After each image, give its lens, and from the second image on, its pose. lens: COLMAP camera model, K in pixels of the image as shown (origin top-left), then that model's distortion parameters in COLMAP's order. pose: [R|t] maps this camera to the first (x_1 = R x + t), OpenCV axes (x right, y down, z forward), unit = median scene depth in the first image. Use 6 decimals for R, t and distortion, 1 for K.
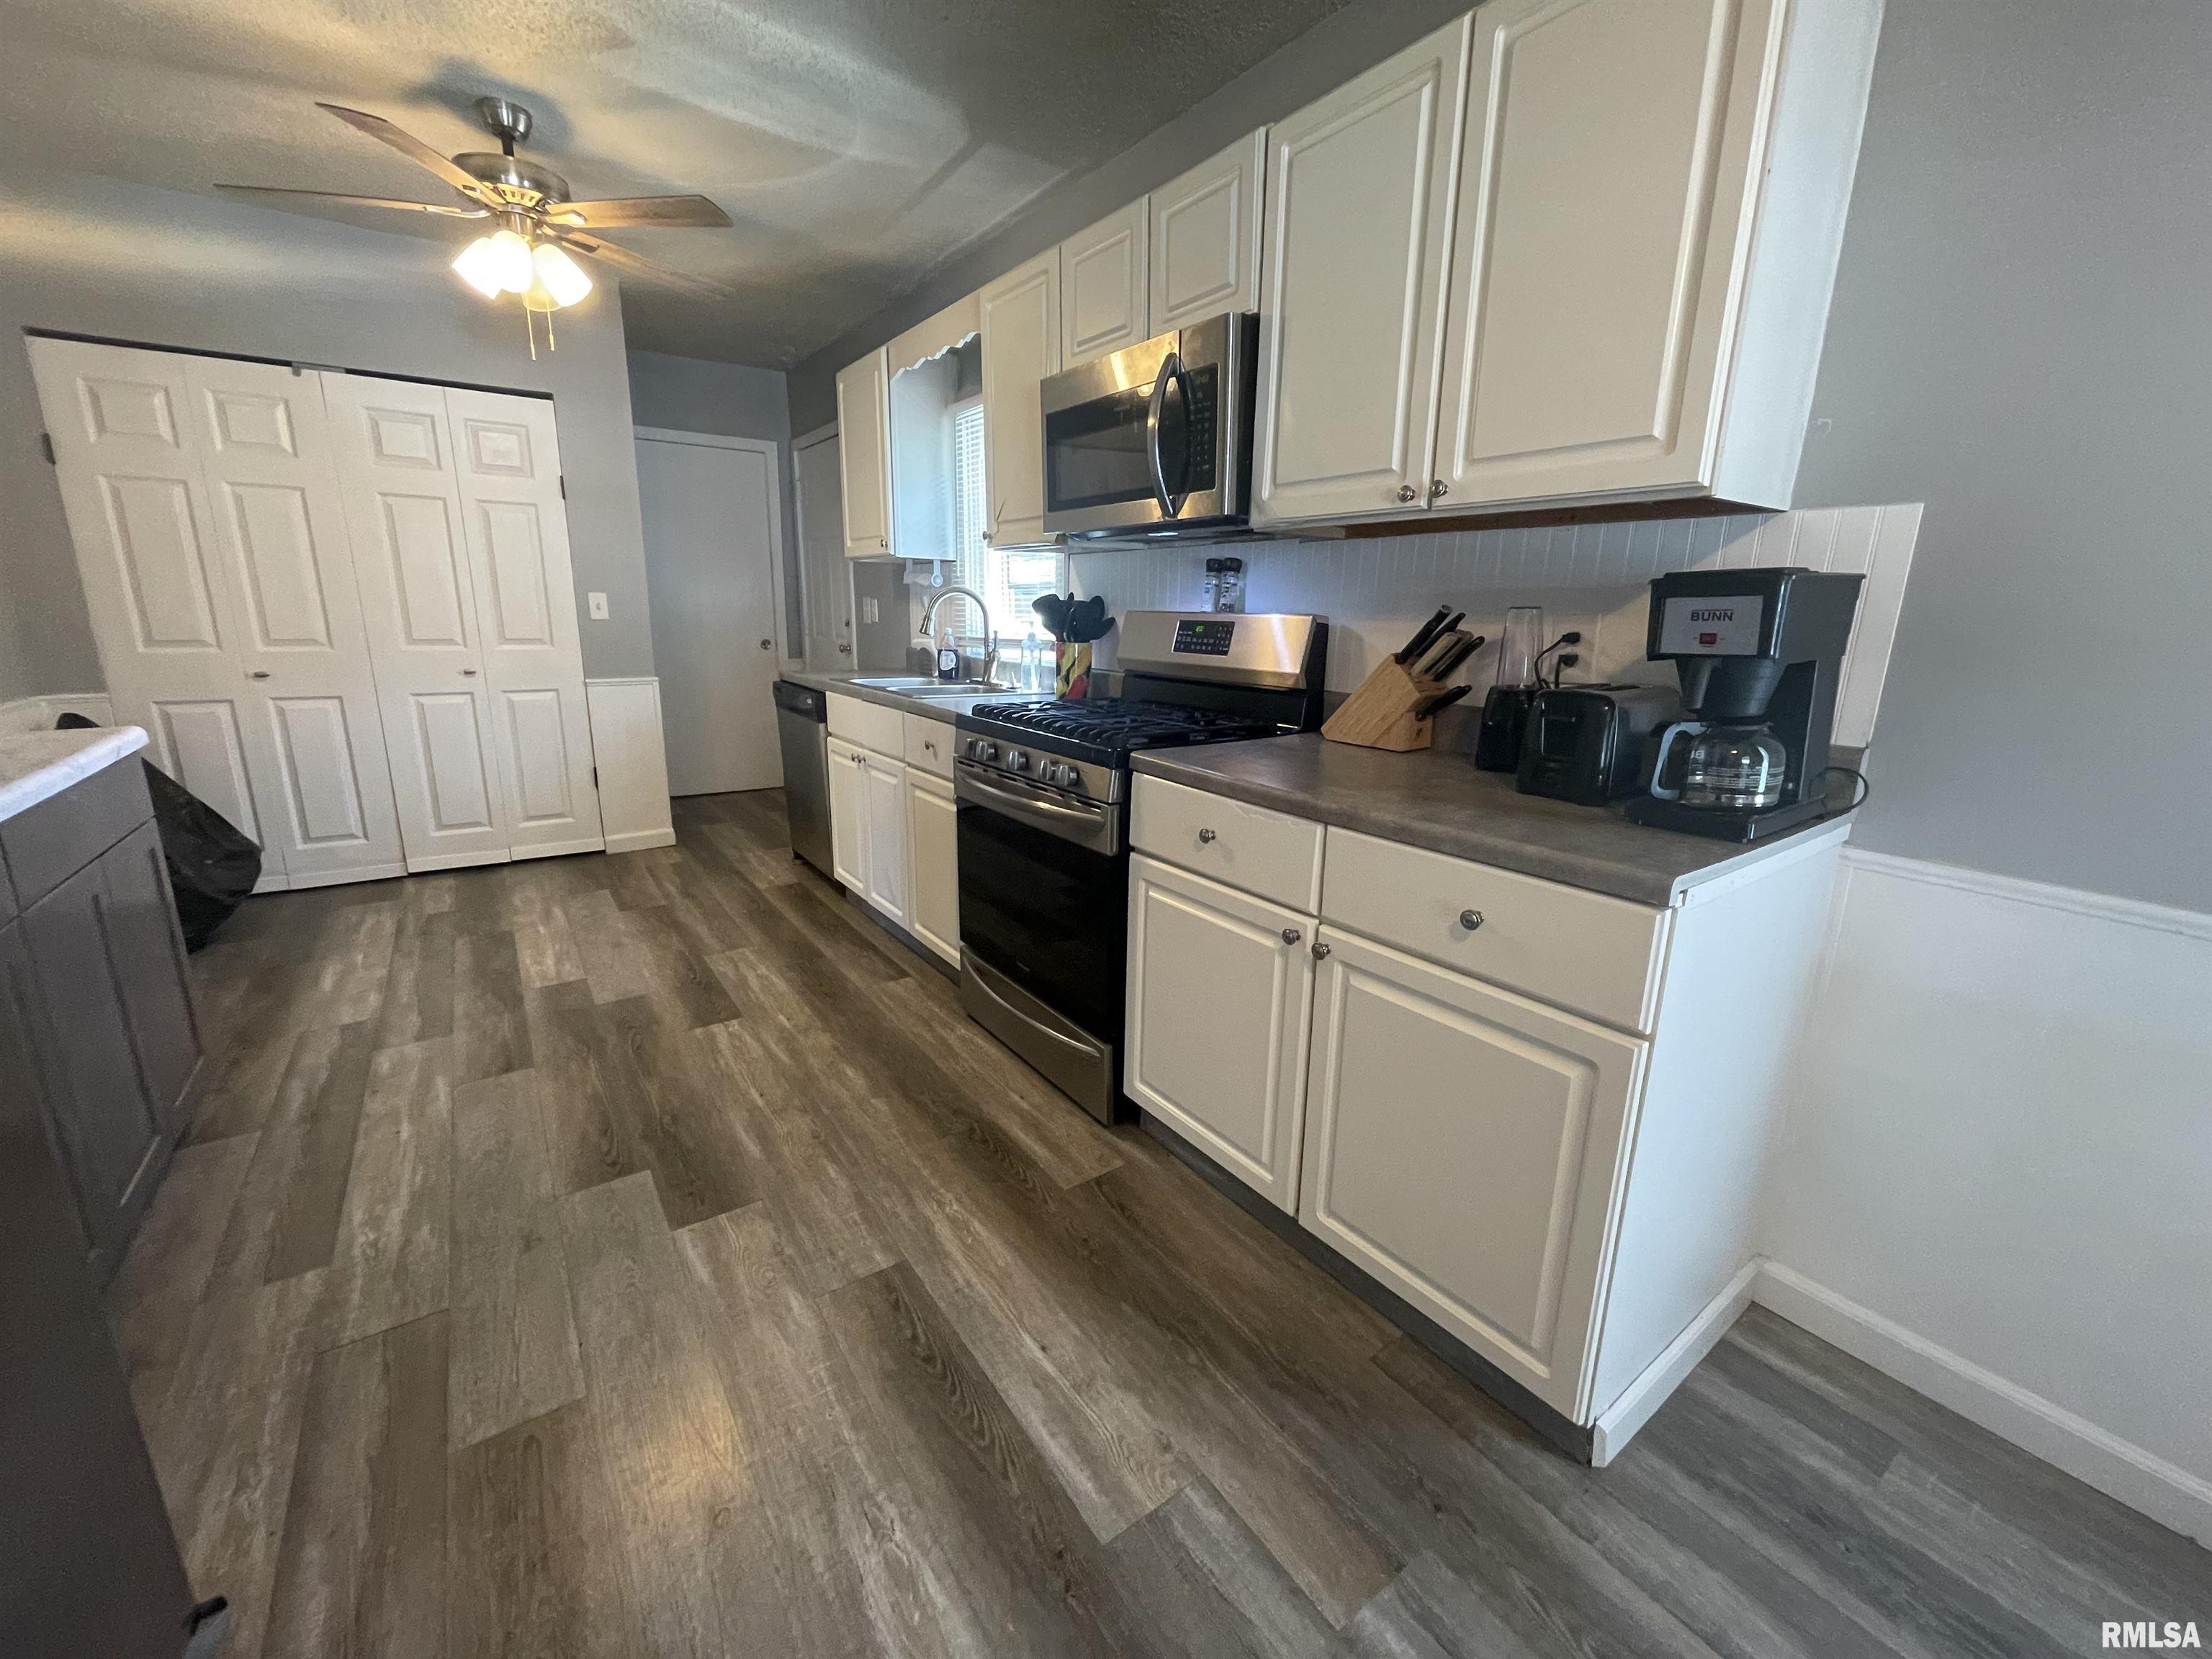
lens RADIAL K [[896.3, 0, 1108.2], [0, 896.3, 827.4], [0, 0, 1]] dist [-0.003097, 0.000423]
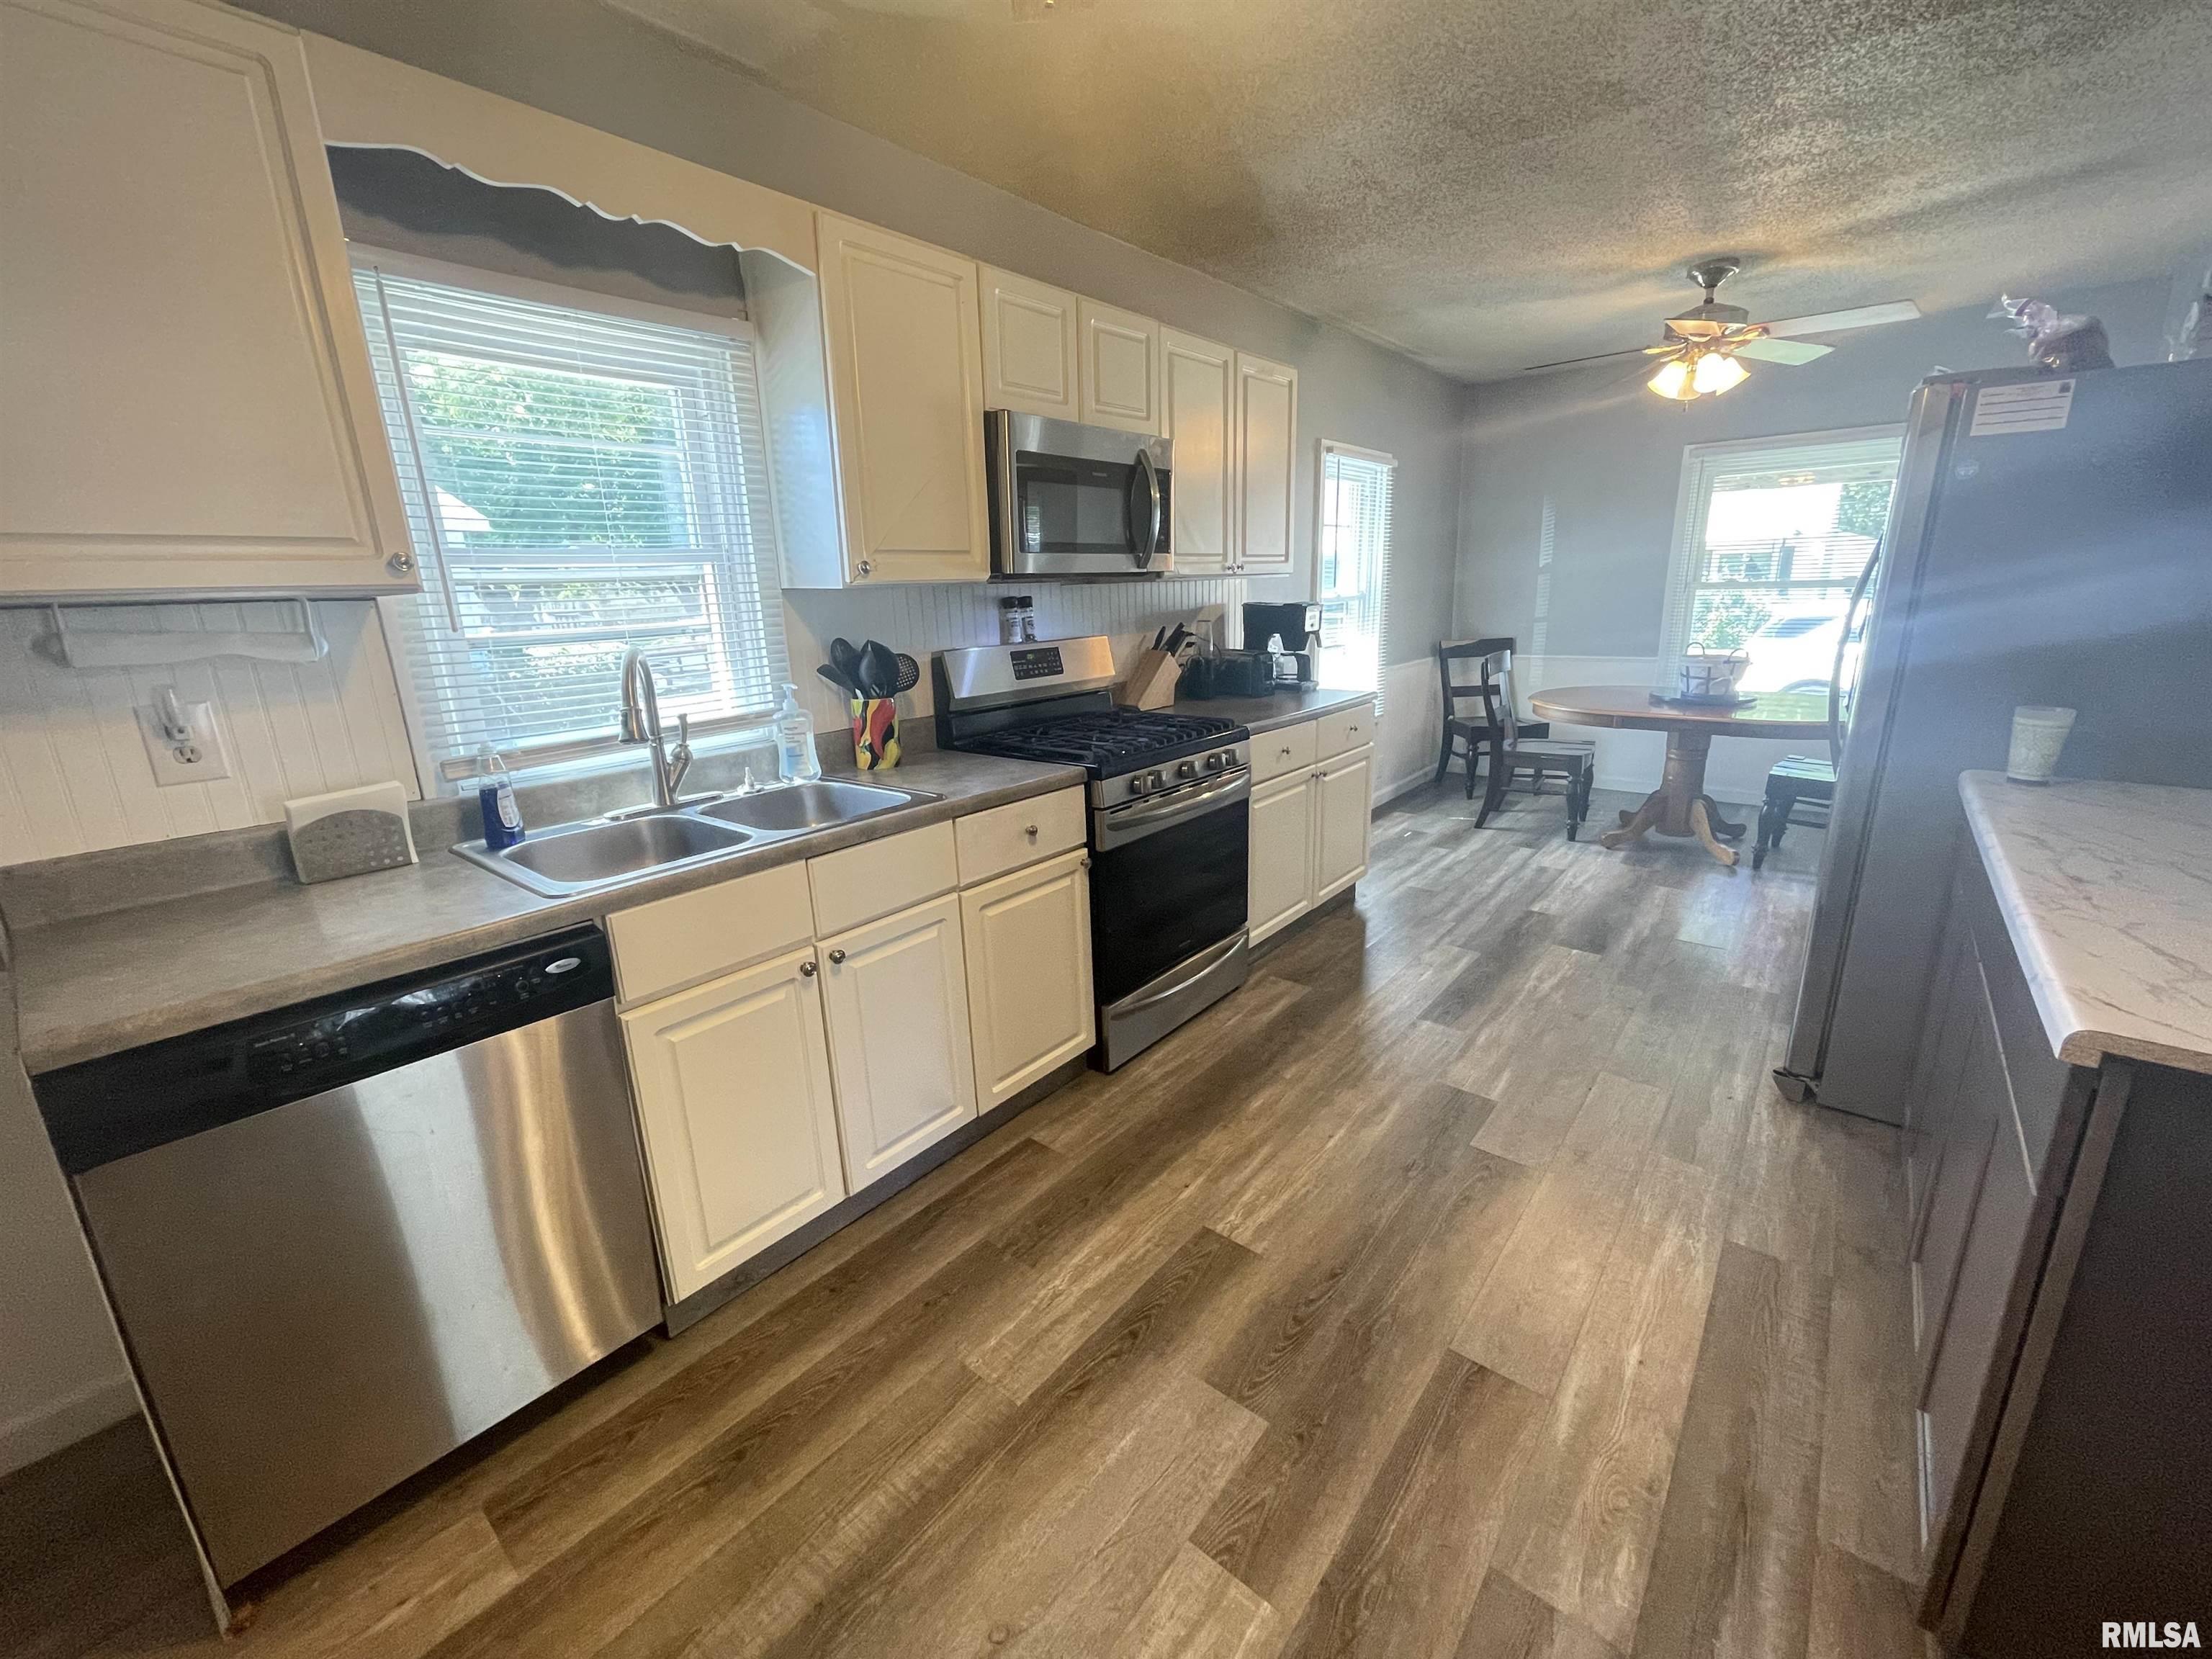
lens RADIAL K [[896.3, 0, 1105.7], [0, 896.3, 823.3], [0, 0, 1]] dist [-0.003097, 0.000423]
pose [[-0.264776, -0.255622, 0.929812, -1.017099], [0.253733, 0.911780, 0.322918, -0.359562], [-0.930330, 0.321425, -0.176558, 1.134324]]
